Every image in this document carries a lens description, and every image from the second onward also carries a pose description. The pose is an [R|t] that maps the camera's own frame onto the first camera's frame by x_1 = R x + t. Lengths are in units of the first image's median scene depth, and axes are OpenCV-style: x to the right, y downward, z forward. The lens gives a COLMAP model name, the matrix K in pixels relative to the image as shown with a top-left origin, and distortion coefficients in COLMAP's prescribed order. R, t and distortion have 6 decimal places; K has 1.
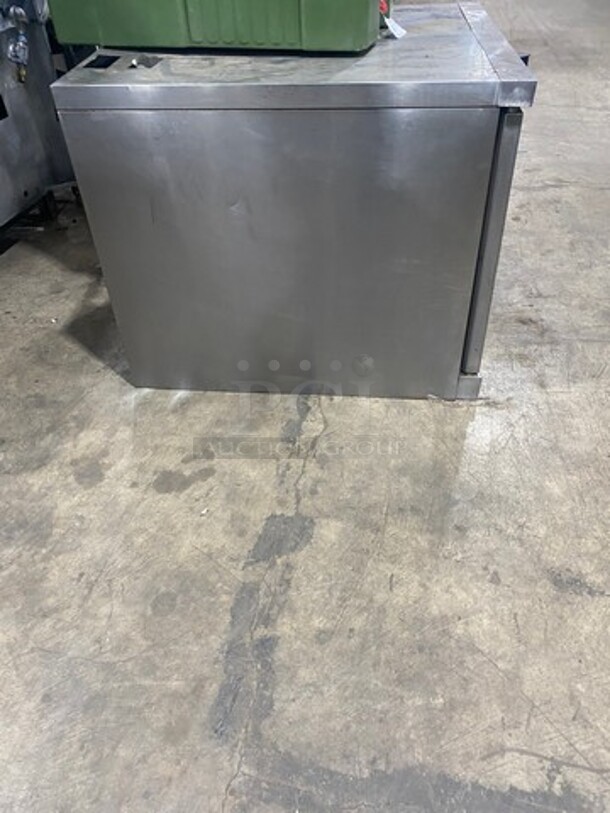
lens RADIAL K [[620.5, 0, 306.4], [0, 620.5, 406.1], [0, 0, 1]] dist [0.012934, -0.015382]
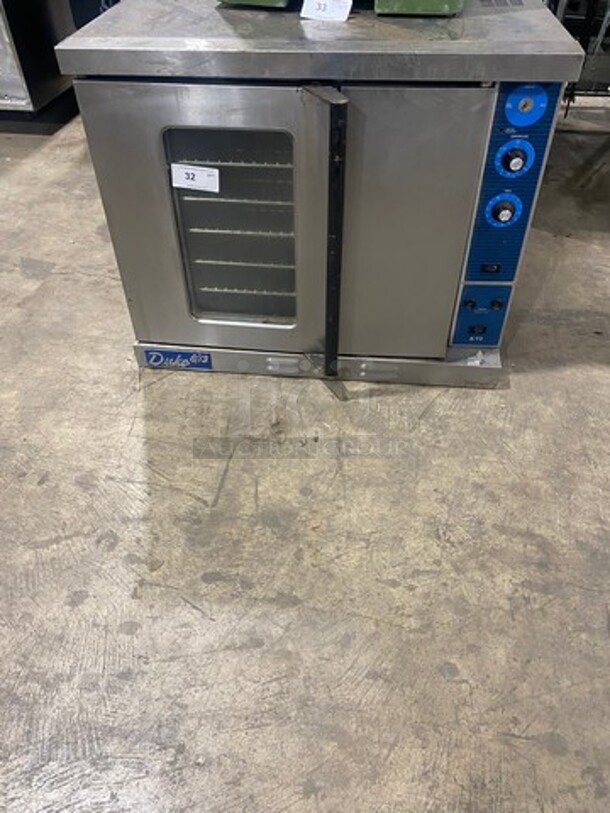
lens RADIAL K [[620.5, 0, 299.6], [0, 620.5, 404.1], [0, 0, 1]] dist [0.012934, -0.015382]
pose [[-0.003608, 0.711860, -0.702312, 0.965278], [-0.634269, 0.541339, 0.551956, -0.657733], [0.773104, 0.447446, 0.449557, 0.730660]]
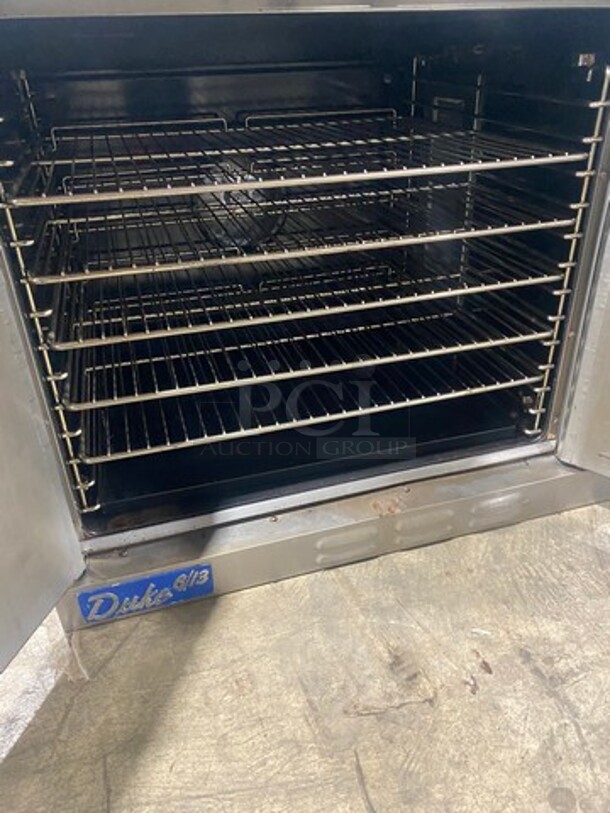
lens RADIAL K [[620.5, 0, 306.8], [0, 620.5, 405.8], [0, 0, 1]] dist [0.012934, -0.015382]
pose [[0.392853, 0.484473, -0.781635, 0.601524], [-0.580843, 0.789686, 0.197528, -0.331388], [0.712943, 0.376408, 0.591633, 0.731474]]
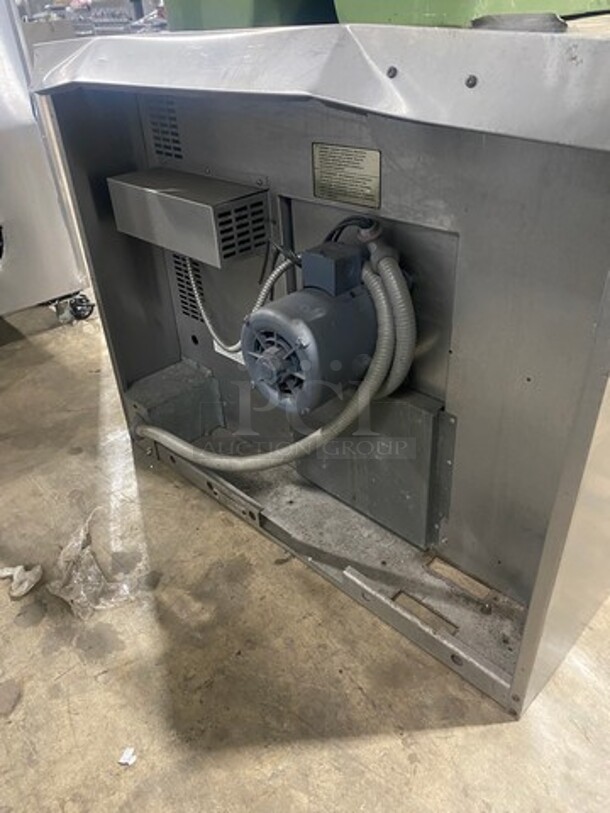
lens RADIAL K [[620.5, 0, 305.9], [0, 620.5, 407.4], [0, 0, 1]] dist [0.012934, -0.015382]
pose [[0.632319, -0.425963, 0.647093, -0.570272], [0.522054, 0.851426, 0.050335, -0.330656], [-0.572393, 0.305989, 0.760748, 0.657875]]
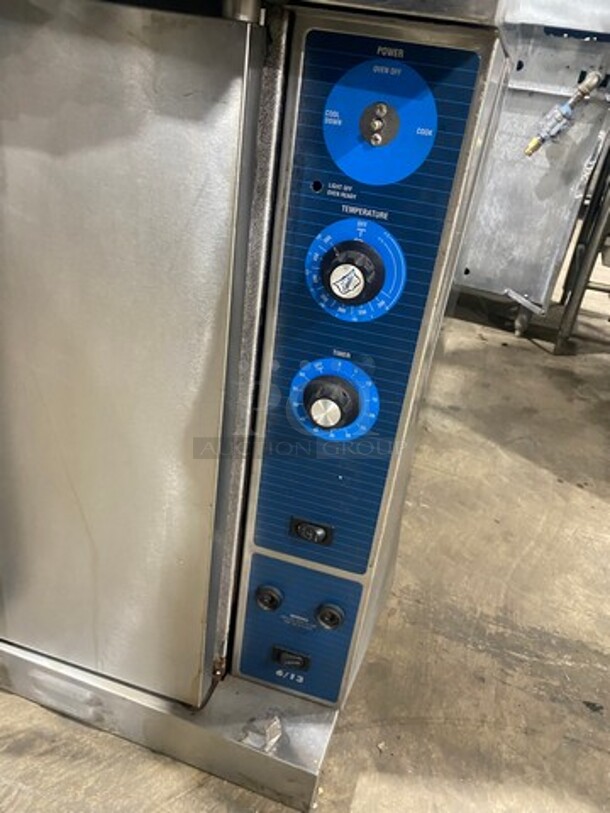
lens RADIAL K [[620.5, 0, 313.0], [0, 620.5, 404.7], [0, 0, 1]] dist [0.012934, -0.015382]
pose [[-0.195040, 0.476268, -0.857396, 0.516890], [-0.724717, 0.519050, 0.453181, -0.650474], [0.660867, 0.709758, 0.243924, 1.082941]]
